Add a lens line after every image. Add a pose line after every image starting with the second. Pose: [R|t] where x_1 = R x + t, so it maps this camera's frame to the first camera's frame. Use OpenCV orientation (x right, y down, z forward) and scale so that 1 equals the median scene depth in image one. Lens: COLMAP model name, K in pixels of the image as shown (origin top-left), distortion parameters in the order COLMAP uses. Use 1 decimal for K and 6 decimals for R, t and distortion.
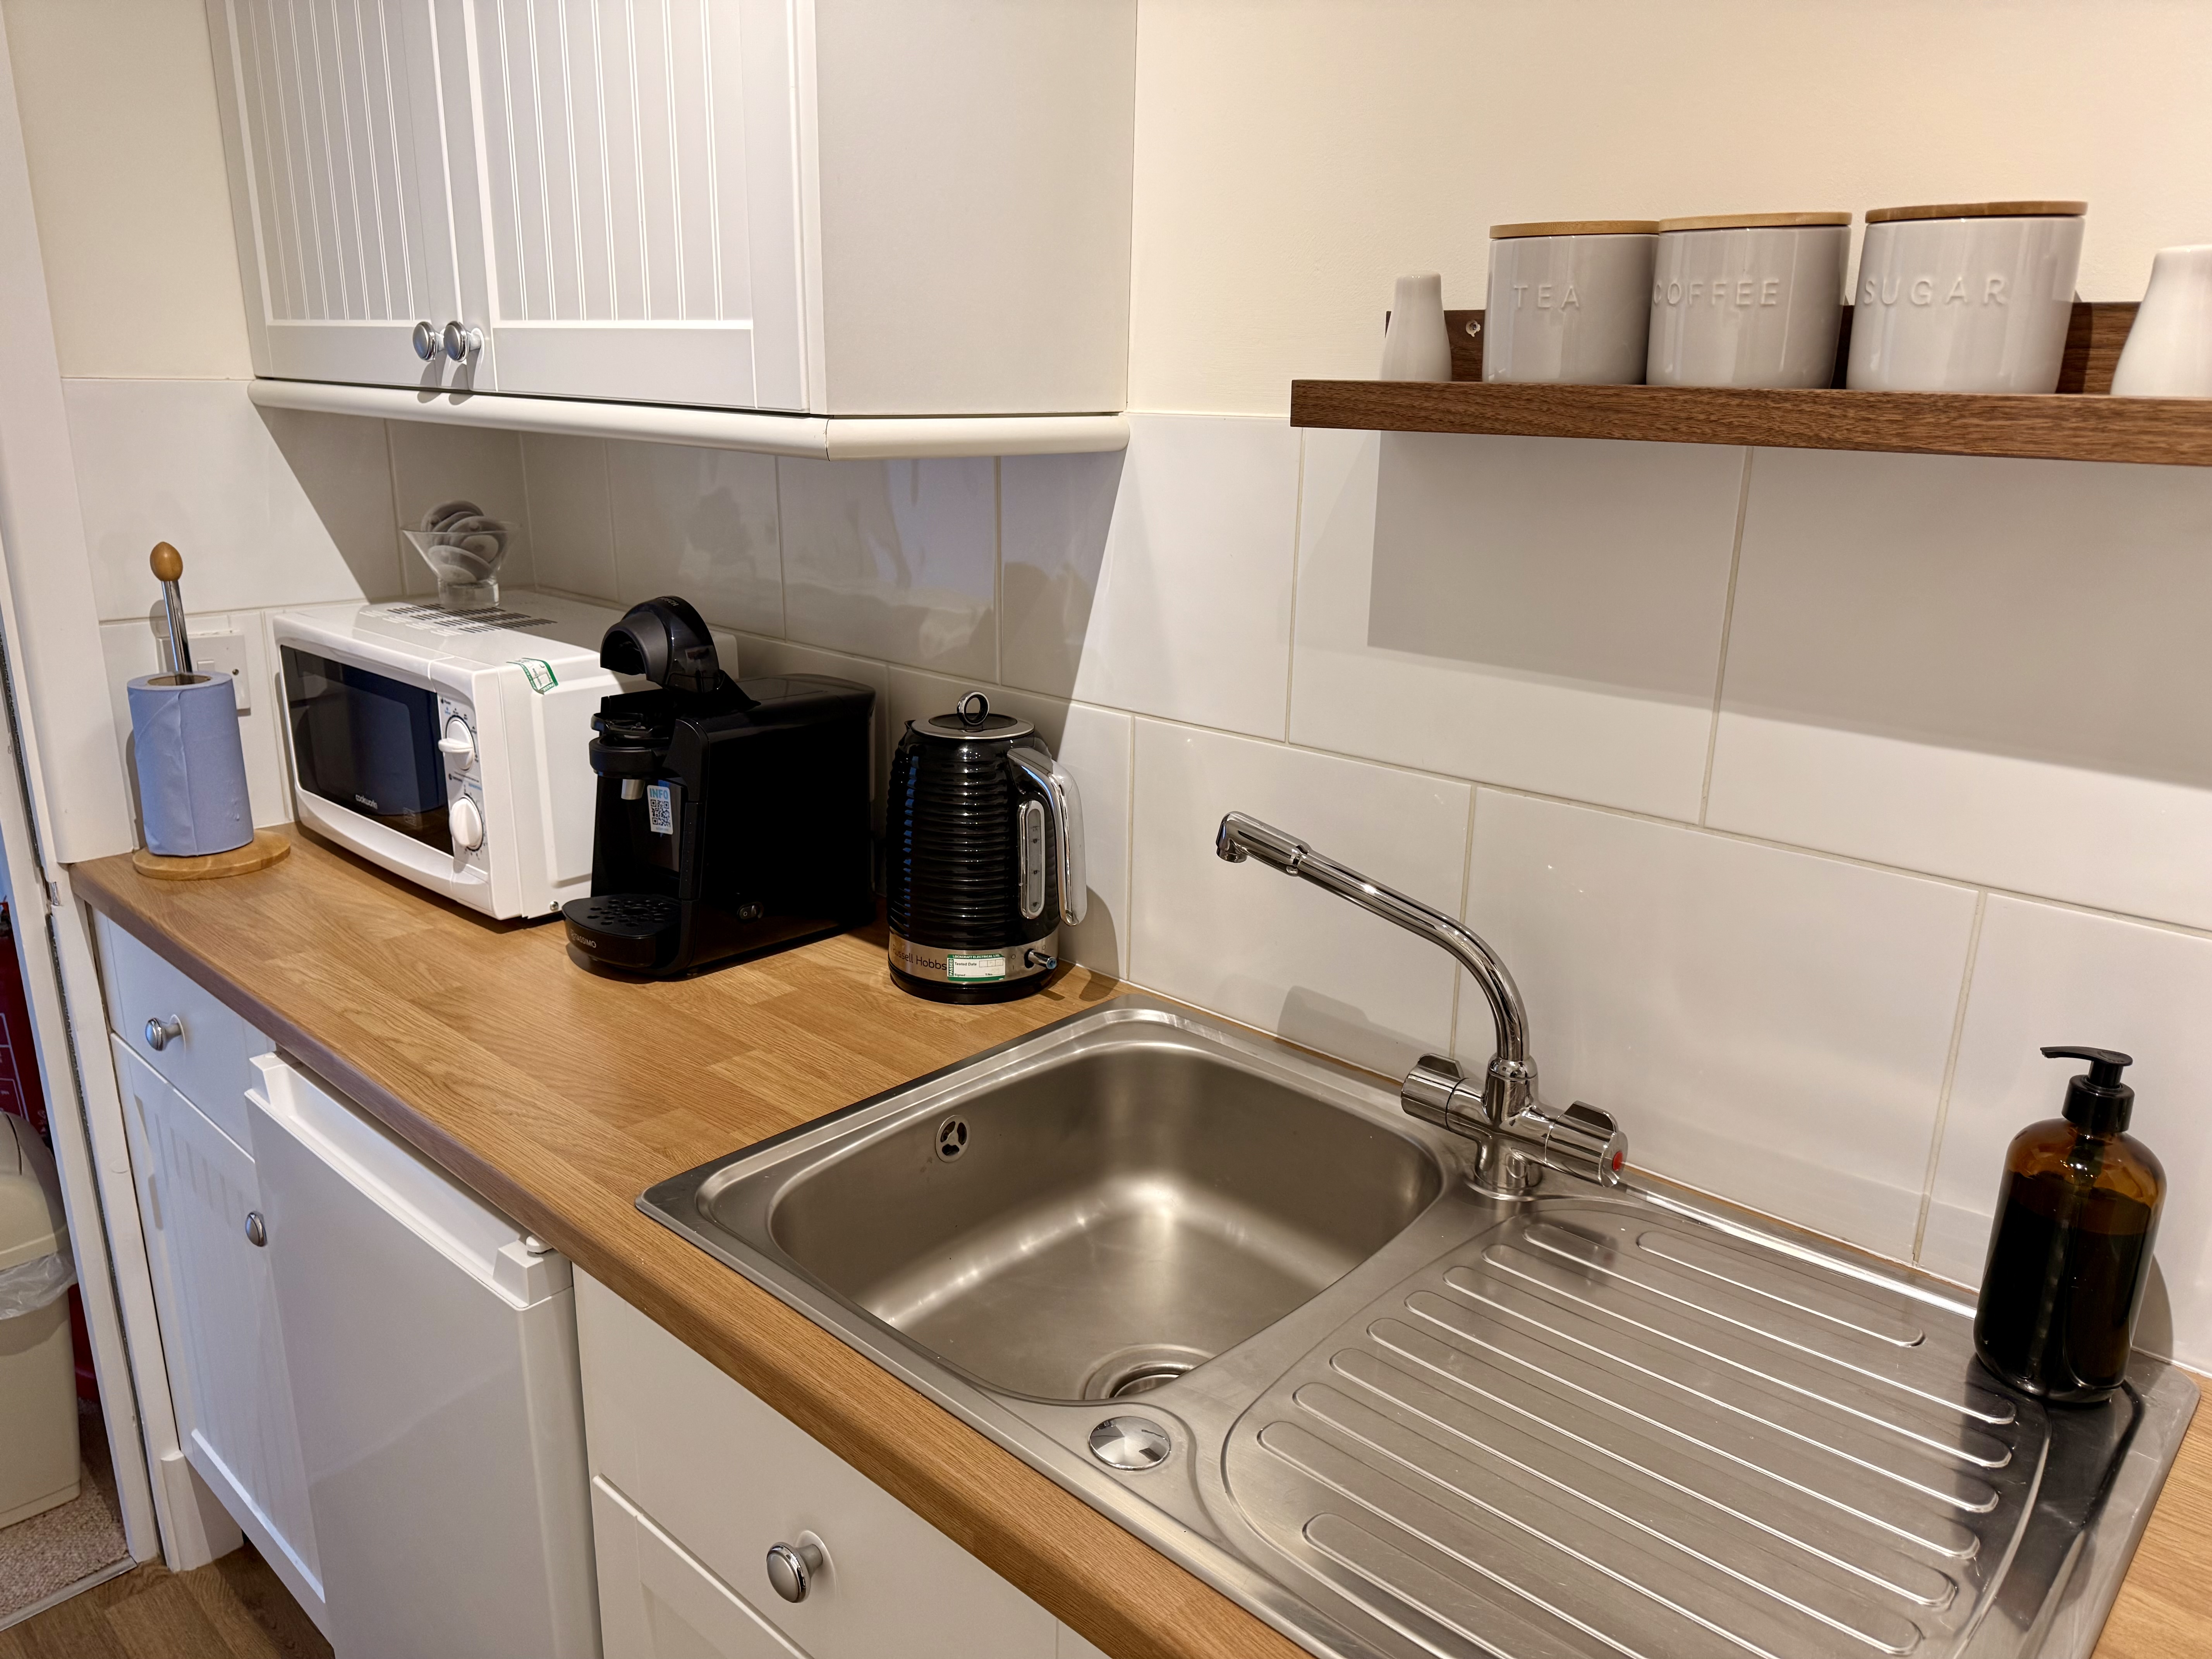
lens RADIAL K [[1552.4, 0, 1113.0], [0, 1552.4, 819.0], [0, 0, 1]] dist [0.046440, 0.000311]
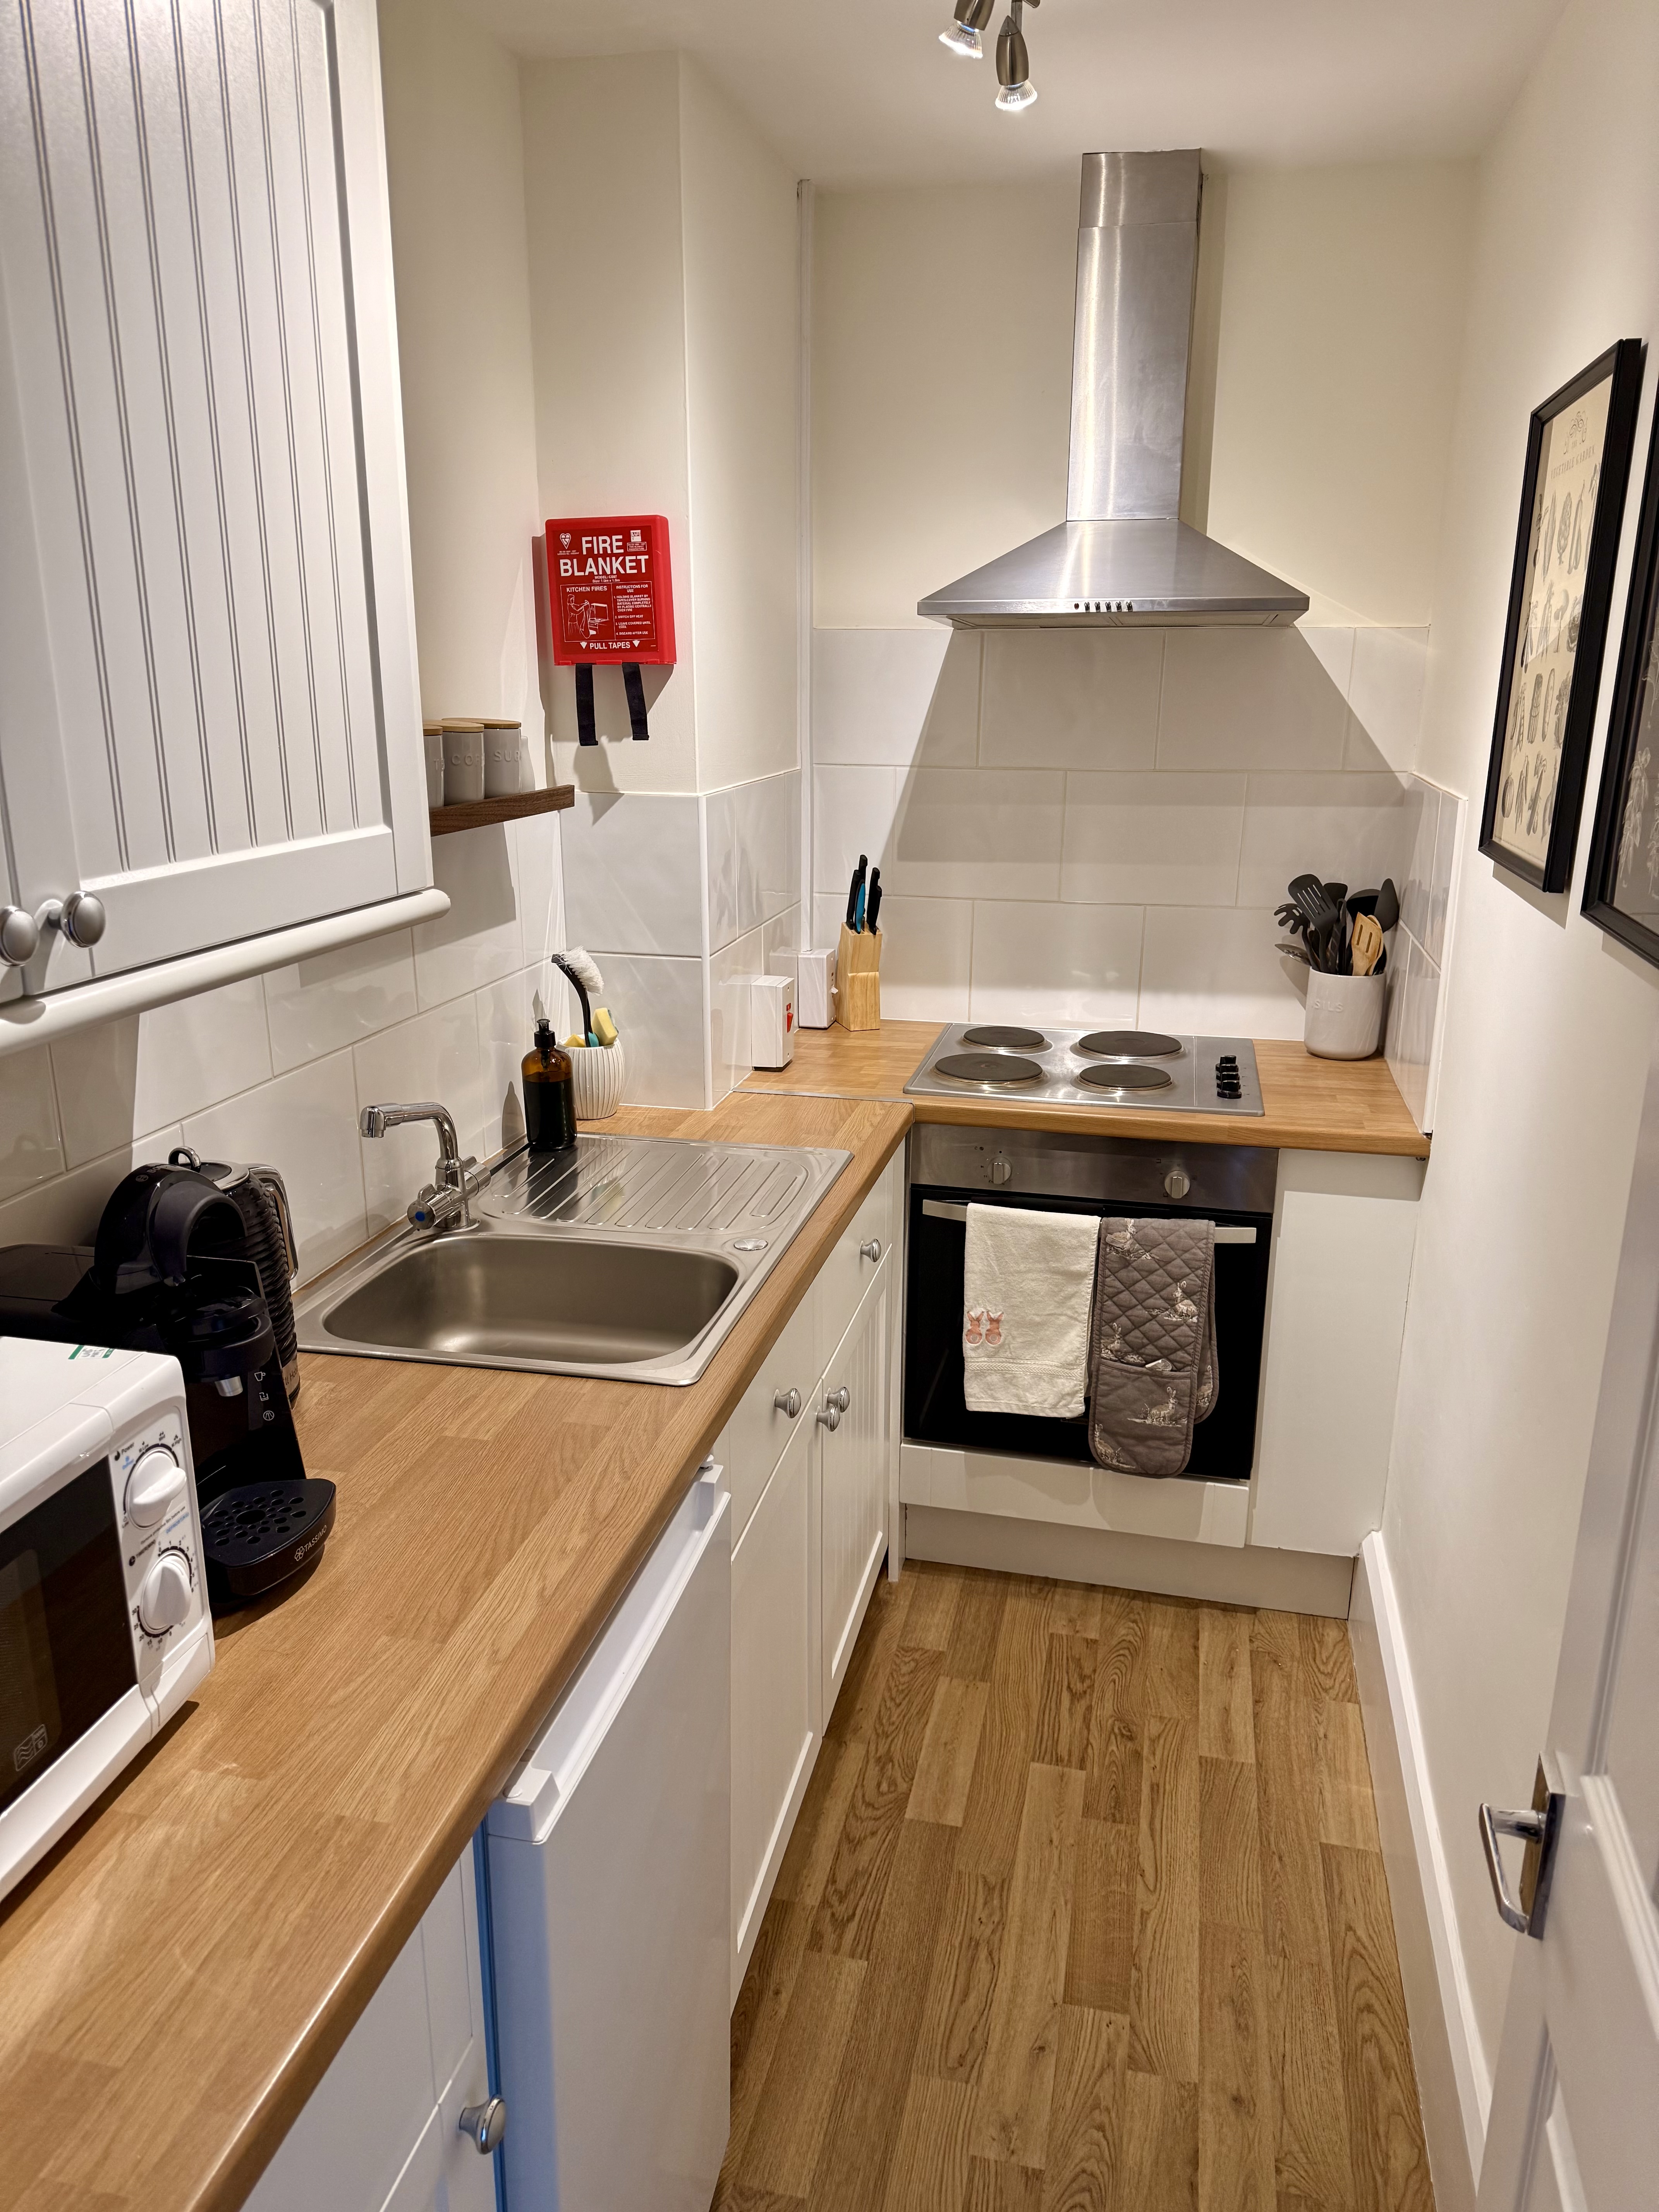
lens RADIAL K [[1552.4, 0, 831.3], [0, 1552.4, 1104.8], [0, 0, 1]] dist [0.046440, 0.000311]
pose [[-0.495963, -0.258991, 0.828821, -1.286322], [0.217835, 0.886854, 0.407477, -0.484983], [-0.840576, 0.382640, -0.383429, 1.124492]]
